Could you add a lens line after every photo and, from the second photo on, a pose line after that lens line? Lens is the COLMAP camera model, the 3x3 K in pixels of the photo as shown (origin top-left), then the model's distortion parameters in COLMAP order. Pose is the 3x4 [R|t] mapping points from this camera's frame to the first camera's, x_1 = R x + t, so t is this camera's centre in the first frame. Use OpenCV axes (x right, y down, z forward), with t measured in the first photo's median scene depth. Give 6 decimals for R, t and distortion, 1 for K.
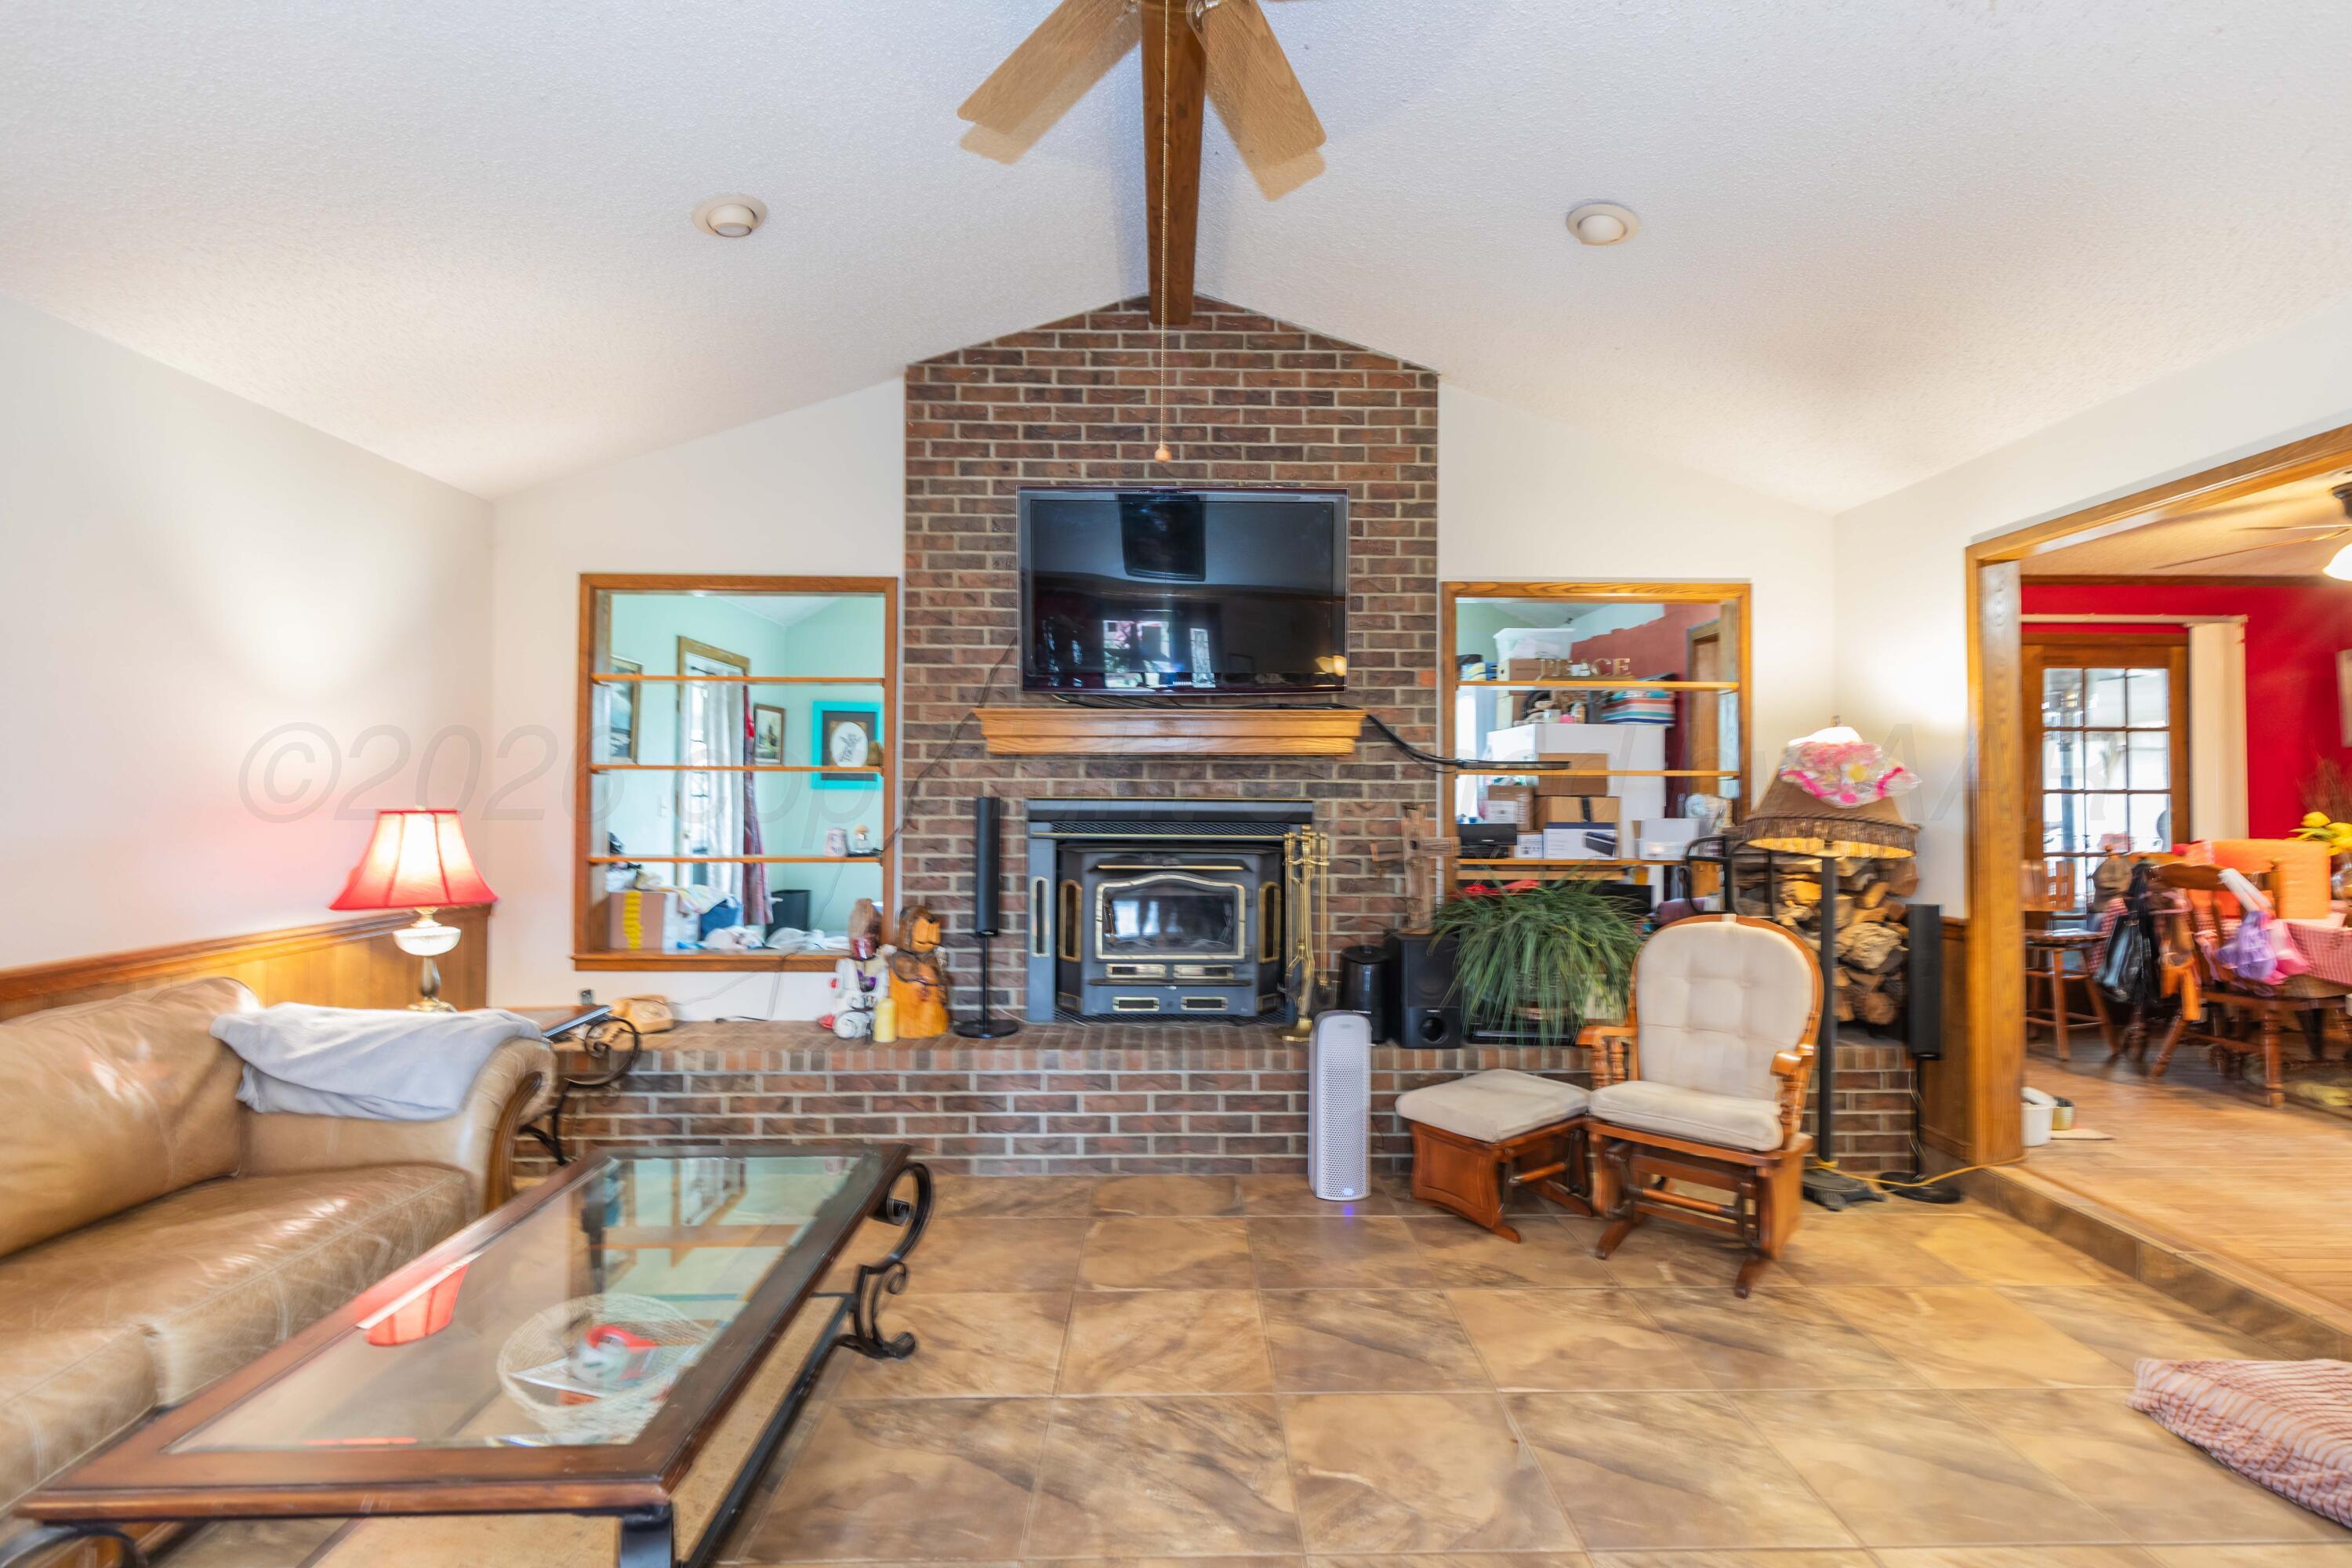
lens RADIAL K [[1033.2, 0, 1188.5], [0, 1033.2, 777.5], [0, 0, 1]] dist [0.002899, -0.000704]
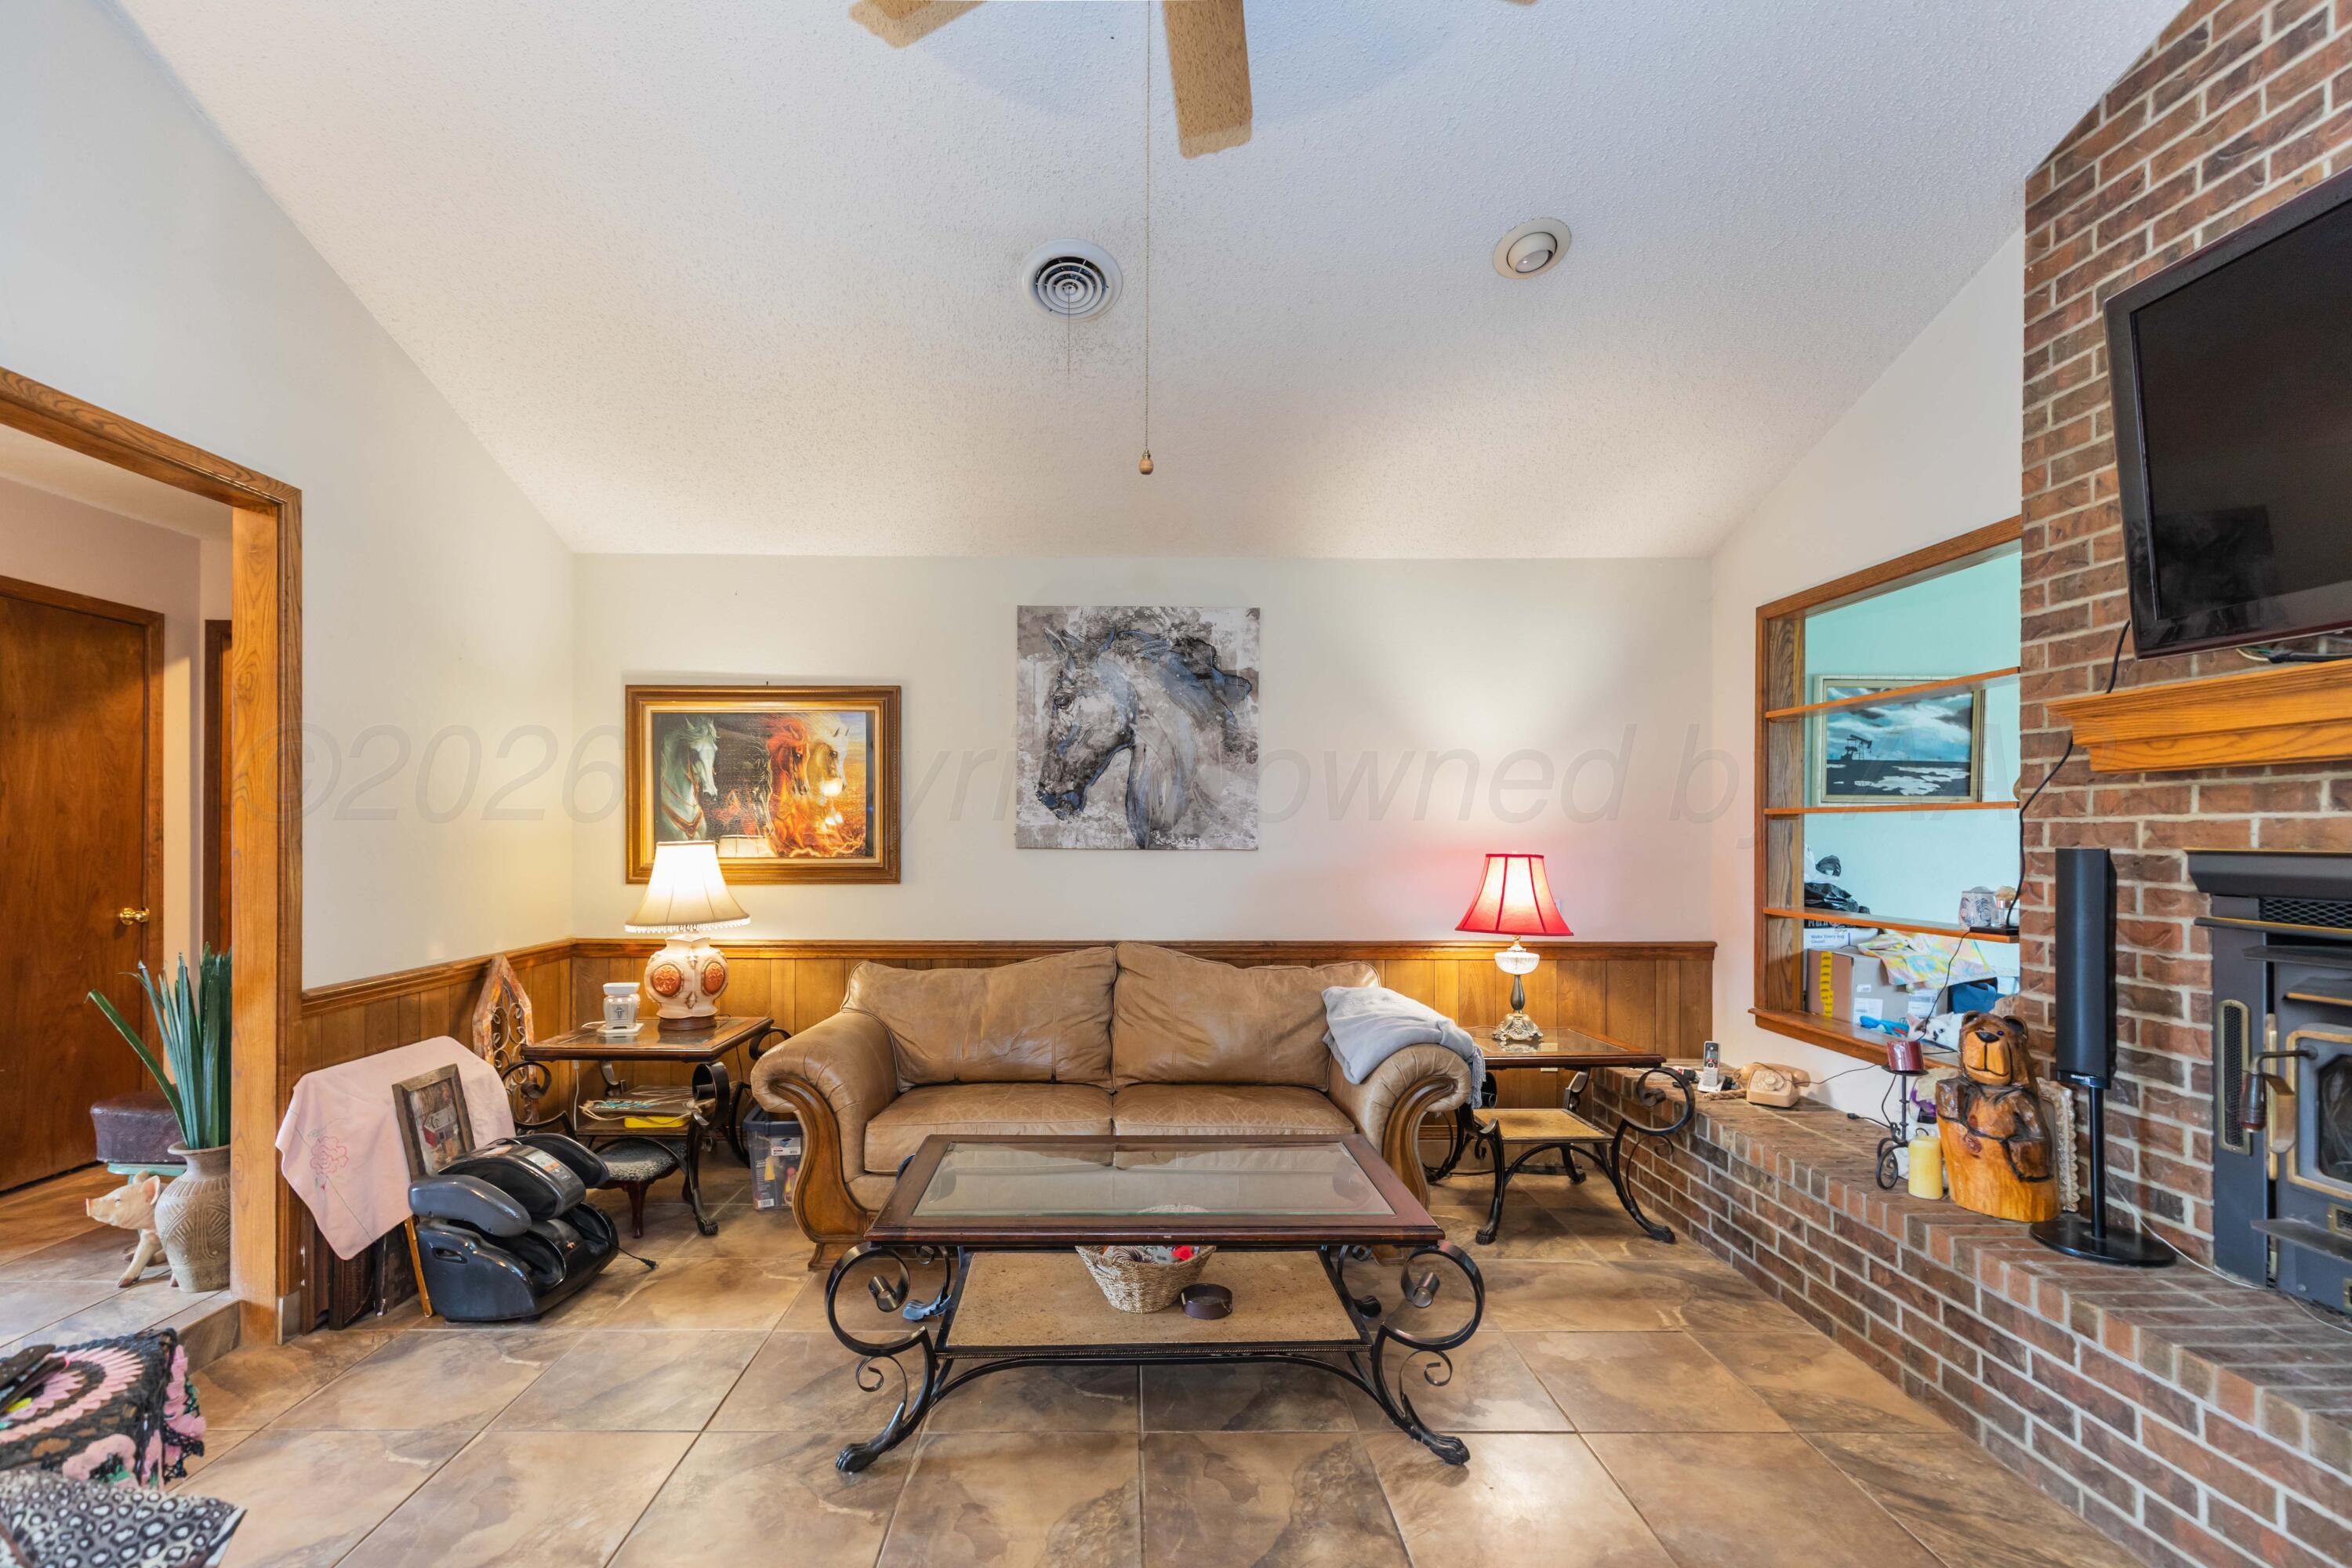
lens RADIAL K [[1112.2, 0, 1175.2], [0, 1112.2, 831.6], [0, 0, 1]] dist [0.003776, -0.000146]
pose [[0.000743, -0.005113, -0.999987, 0.435922], [0.019482, 0.999797, -0.005097, 0.002569], [0.999810, -0.019478, 0.000842, 0.470835]]
